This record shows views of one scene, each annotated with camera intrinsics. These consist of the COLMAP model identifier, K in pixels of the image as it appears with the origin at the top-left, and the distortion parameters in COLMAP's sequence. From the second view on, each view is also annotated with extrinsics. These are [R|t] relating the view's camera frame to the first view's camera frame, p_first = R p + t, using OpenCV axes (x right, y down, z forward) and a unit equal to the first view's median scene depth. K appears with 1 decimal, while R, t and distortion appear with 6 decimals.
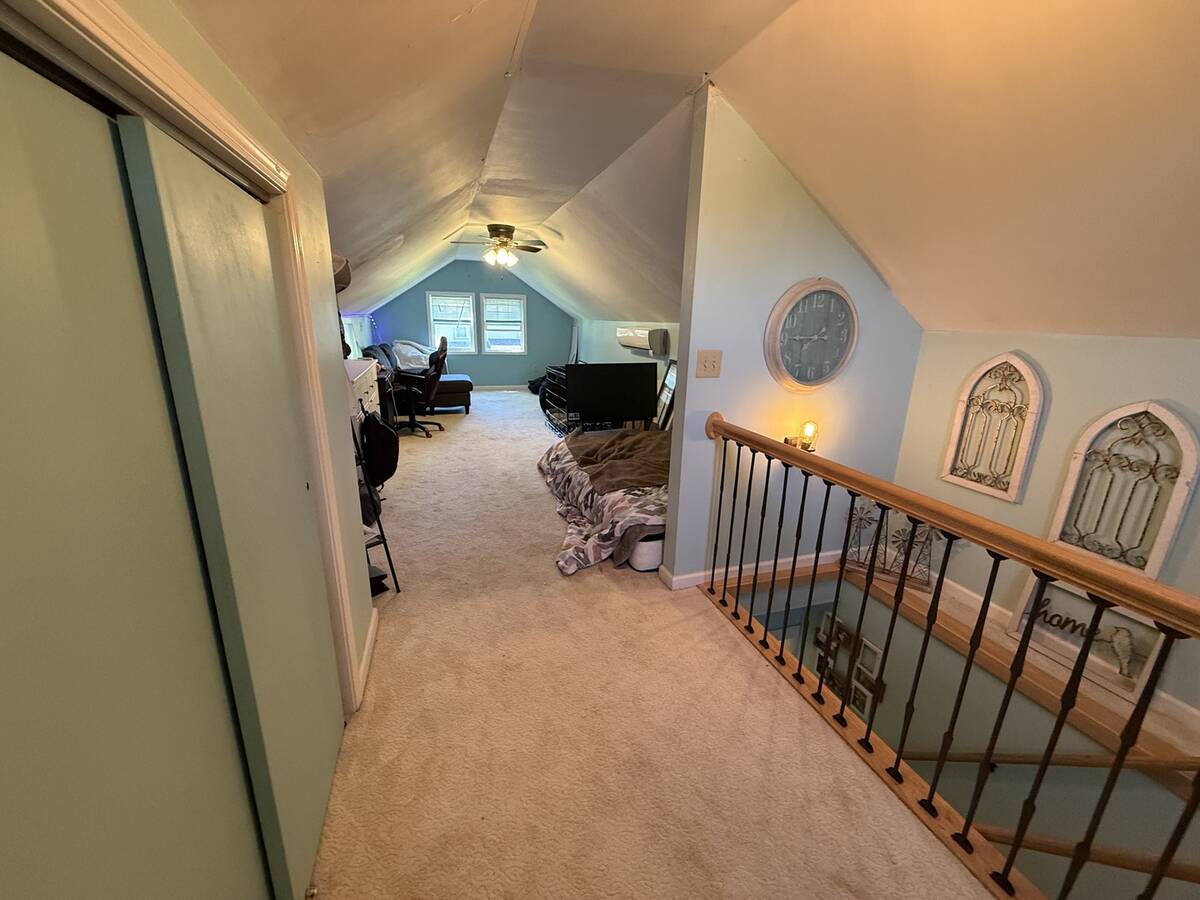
lens RADIAL K [[475.0, 0, 598.7], [0, 475.0, 449.6], [0, 0, 1]] dist [0.001360, -0.000471]
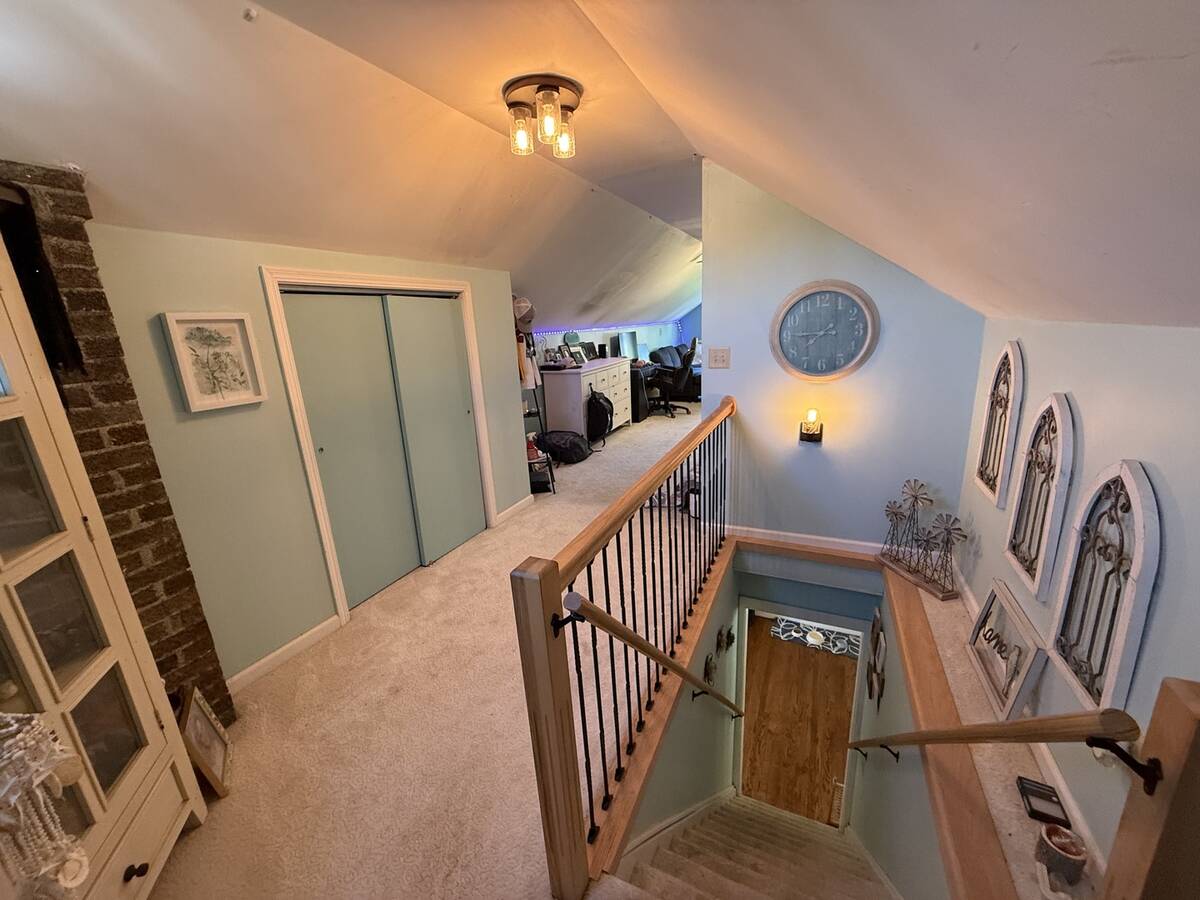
lens RADIAL K [[475.0, 0, 598.4], [0, 475.0, 447.8], [0, 0, 1]] dist [0.001360, -0.000471]
pose [[0.730930, 0.115053, -0.672684, 0.390011], [-0.112562, 0.992511, 0.047447, 0.017149], [0.673106, 0.041039, 0.738407, -0.075959]]
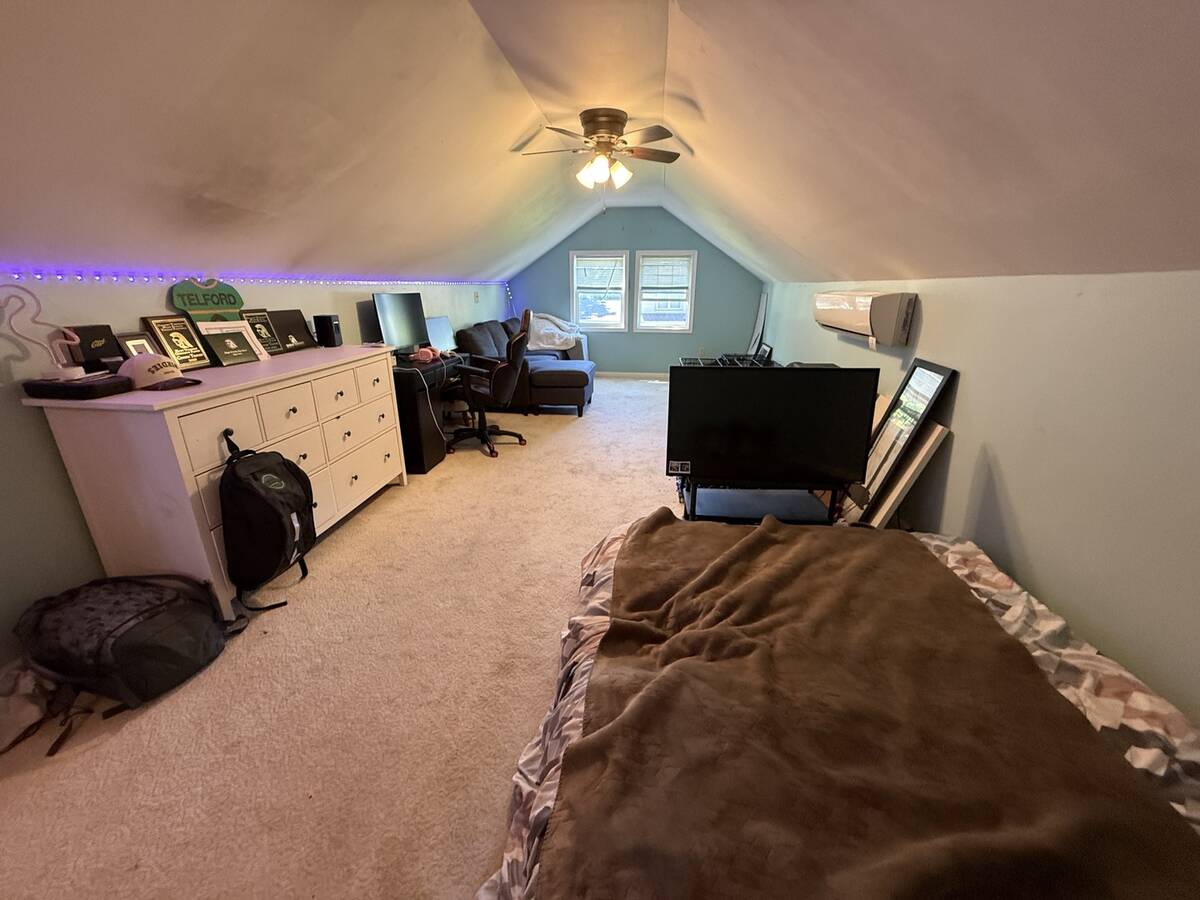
lens RADIAL K [[475.0, 0, 598.2], [0, 475.0, 454.1], [0, 0, 1]] dist [0.001360, -0.000471]
pose [[0.907960, 0.121984, -0.400910, 0.068030], [-0.095287, 0.991732, 0.085953, -0.112188], [0.408081, -0.039841, 0.912076, 0.457355]]
